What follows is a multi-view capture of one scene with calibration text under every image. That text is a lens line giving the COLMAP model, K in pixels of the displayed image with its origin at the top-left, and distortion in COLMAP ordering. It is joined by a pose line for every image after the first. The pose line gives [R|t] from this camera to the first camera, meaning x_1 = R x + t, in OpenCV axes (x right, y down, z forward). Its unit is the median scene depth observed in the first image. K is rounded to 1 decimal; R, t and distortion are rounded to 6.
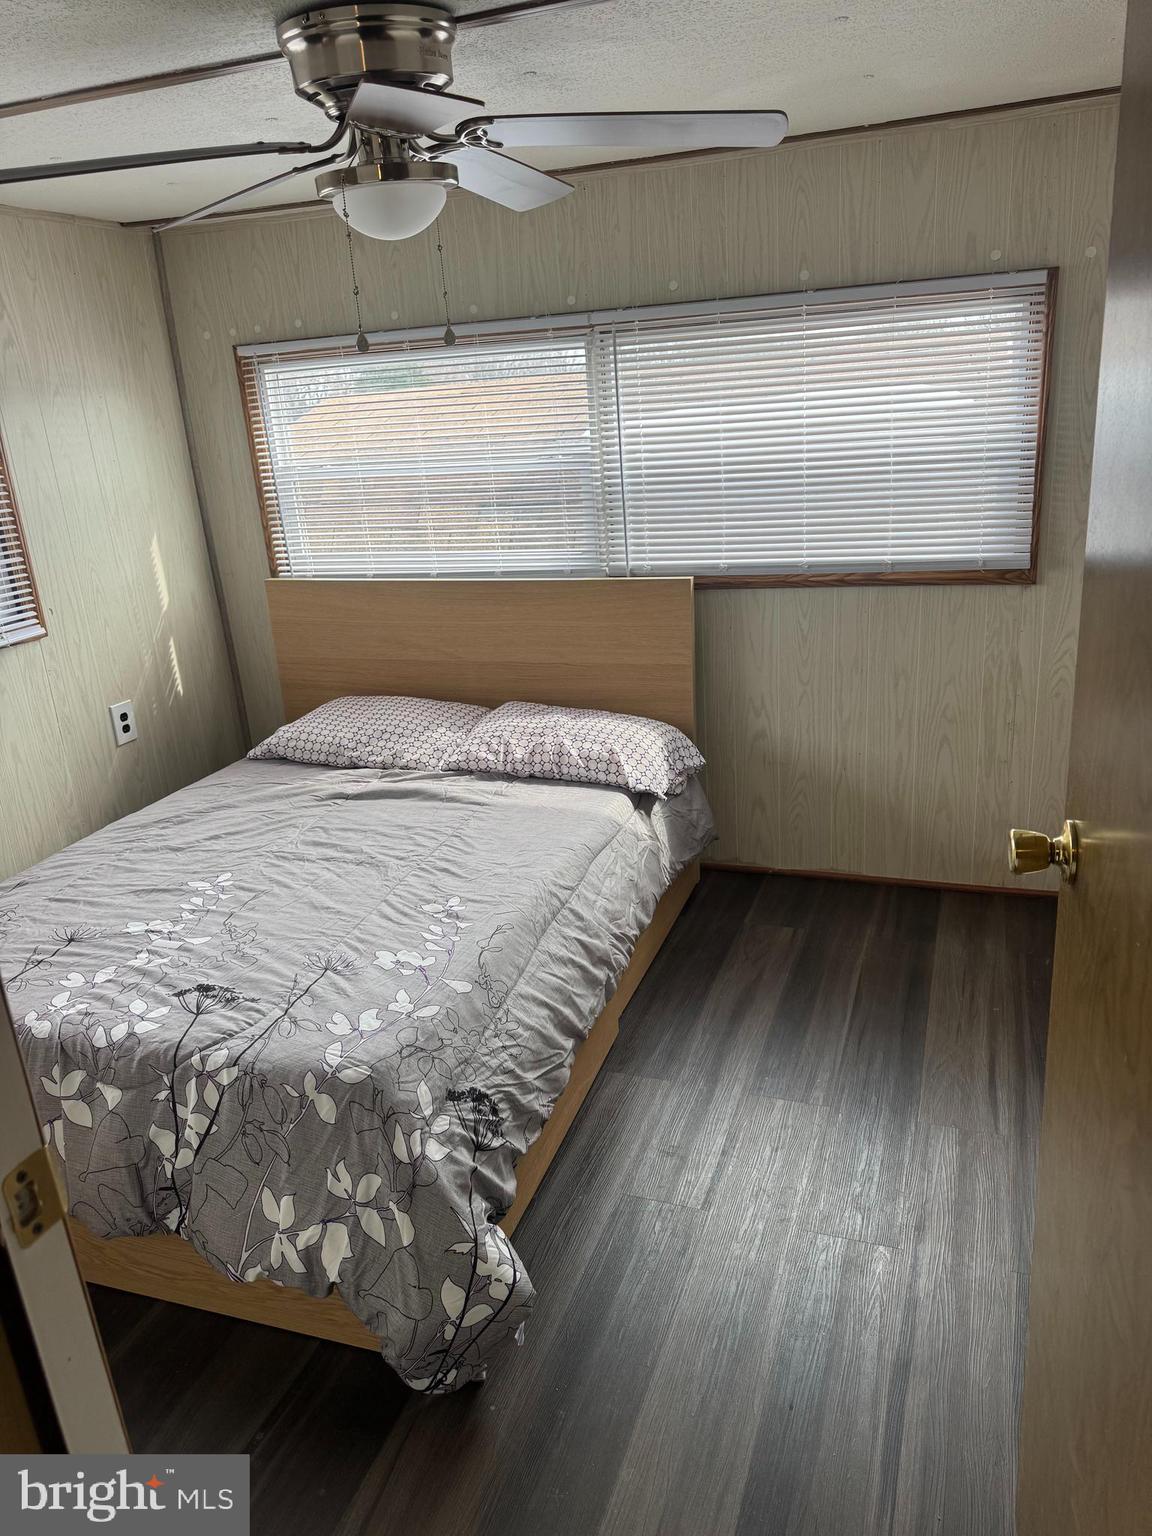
lens RADIAL K [[1091.8, 0, 581.0], [0, 1091.8, 778.5], [0, 0, 1]] dist [0.025255, -0.007009]
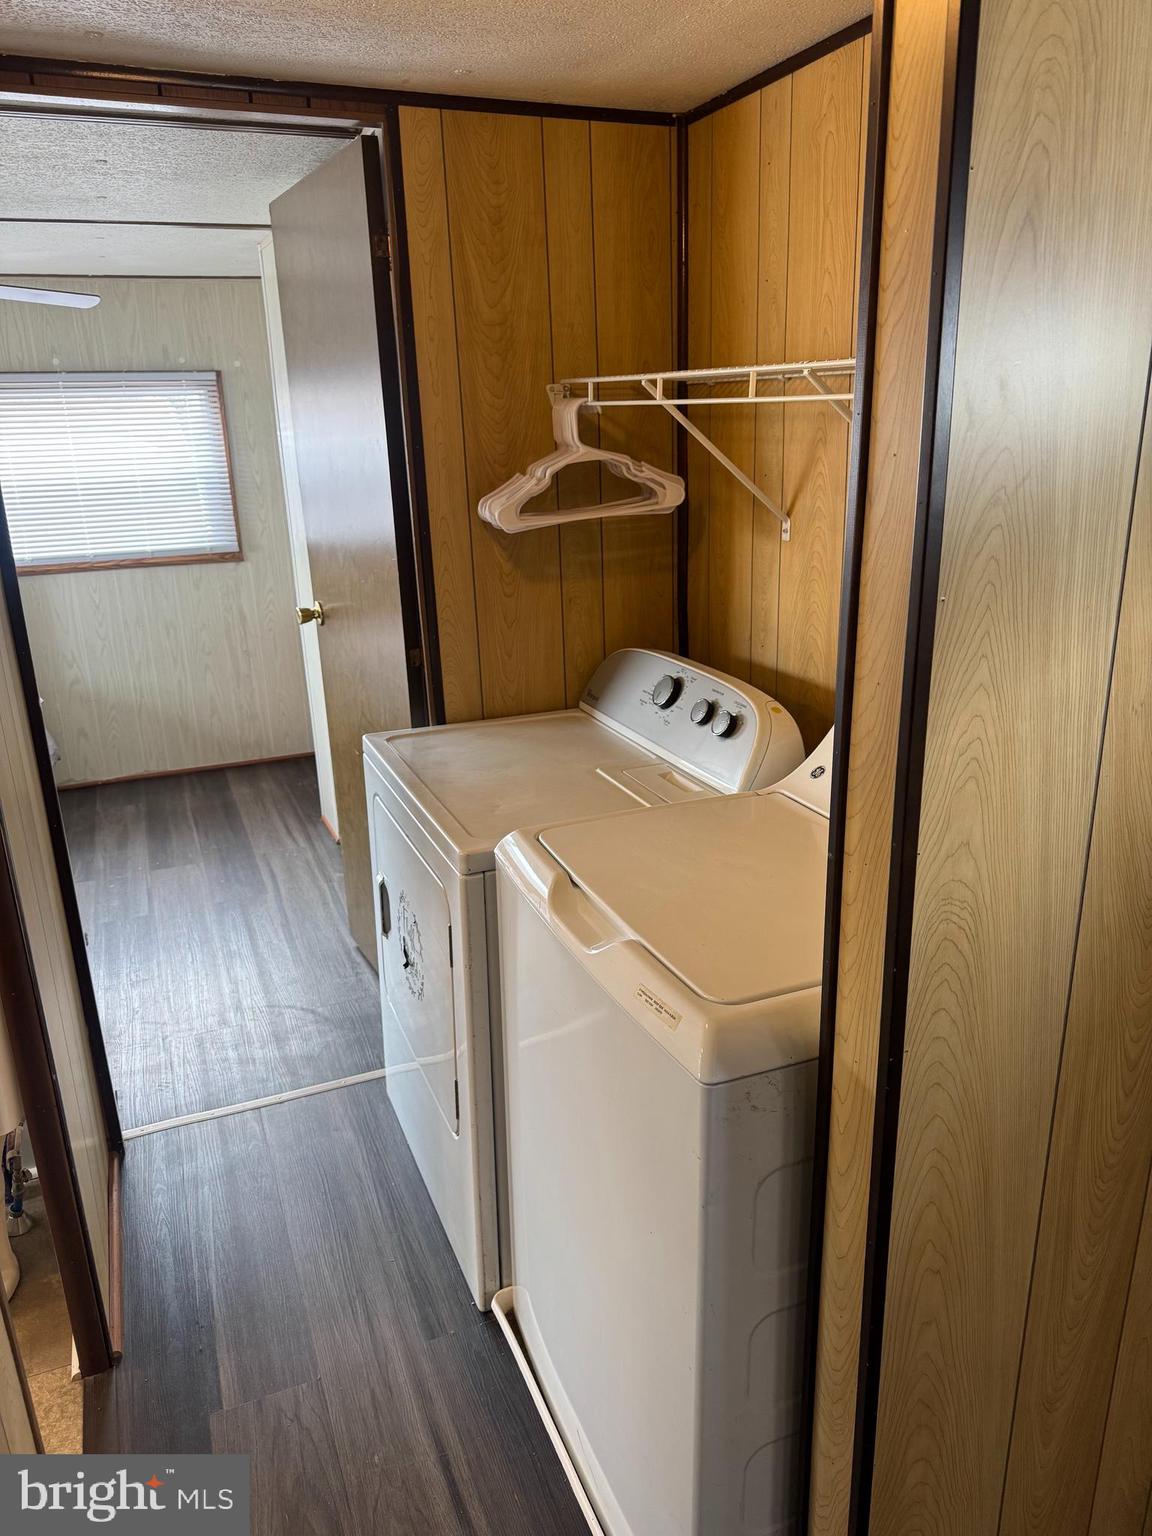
lens RADIAL K [[1091.8, 0, 578.2], [0, 1091.8, 767.3], [0, 0, 1]] dist [0.025255, -0.007009]
pose [[0.739301, -0.166577, 0.652446, -0.315462], [0.203077, 0.978962, 0.019830, 0.183423], [-0.642023, 0.117837, 0.757576, -0.487626]]
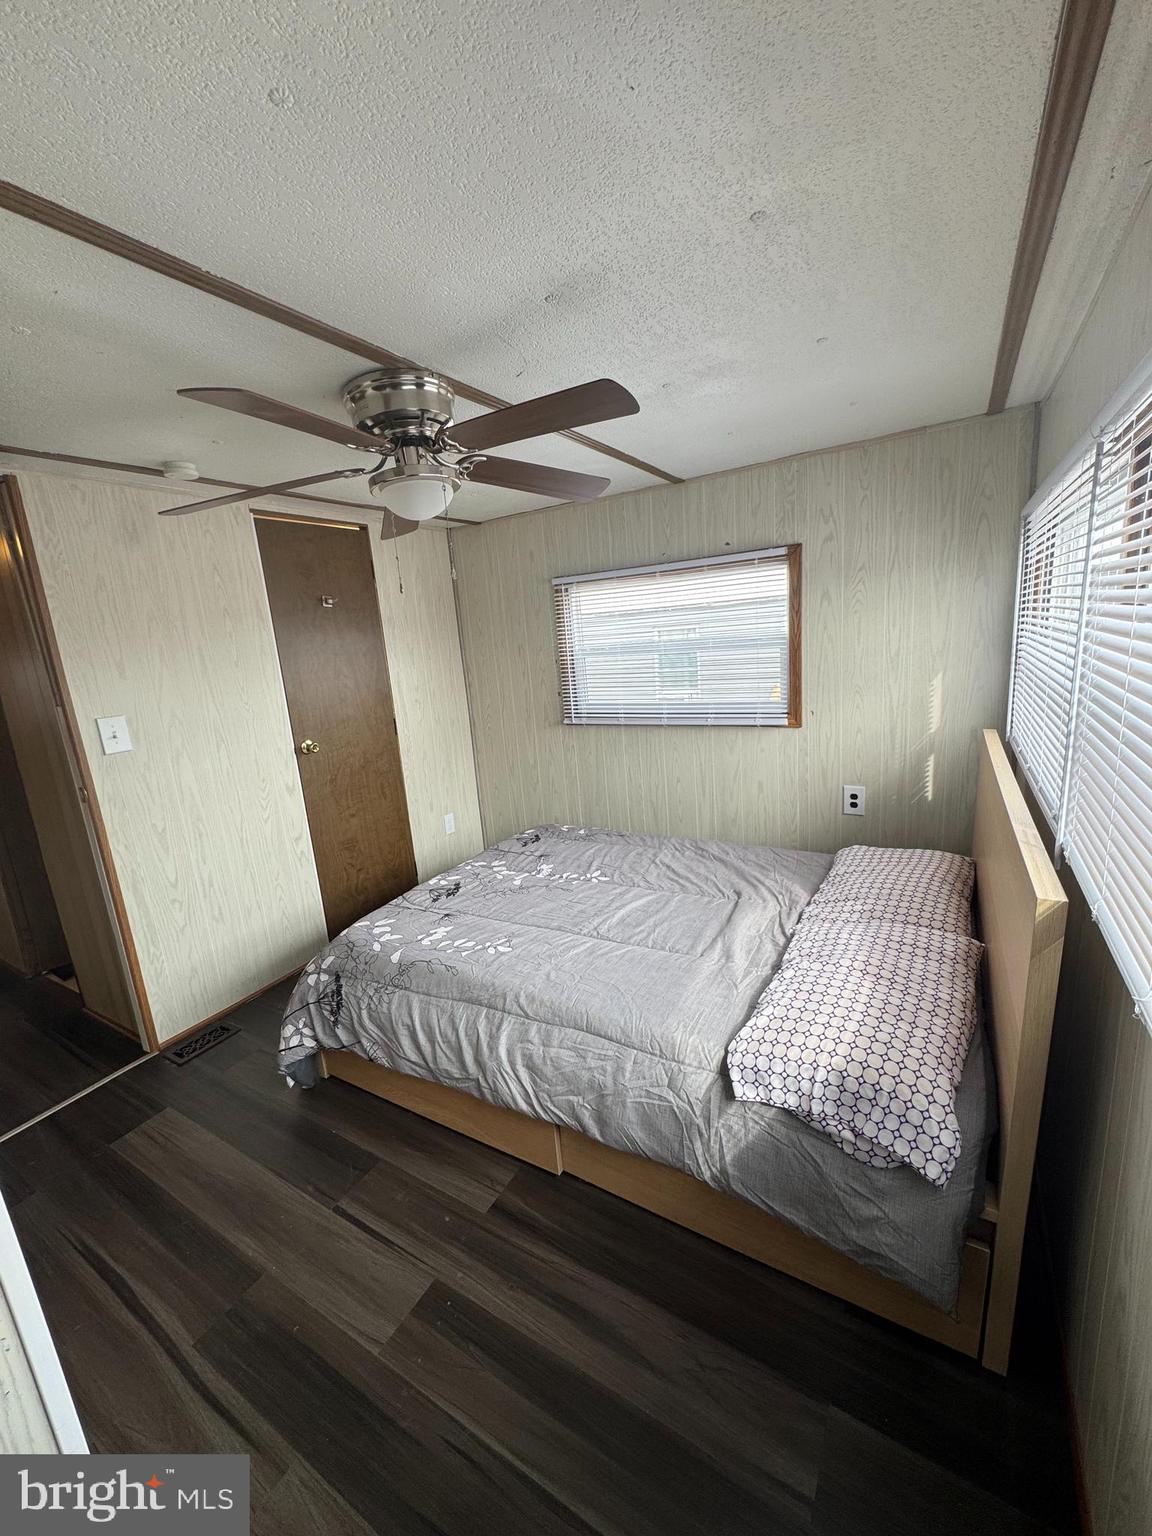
lens RADIAL K [[615.1, 0, 570.0], [0, 615.1, 765.2], [0, 0, 1]] dist [0.007223, -0.000538]
pose [[-0.194426, 0.293068, -0.936114, 0.500446], [-0.231750, 0.913585, 0.334148, -0.361757], [0.953148, 0.281912, -0.109706, 0.976460]]
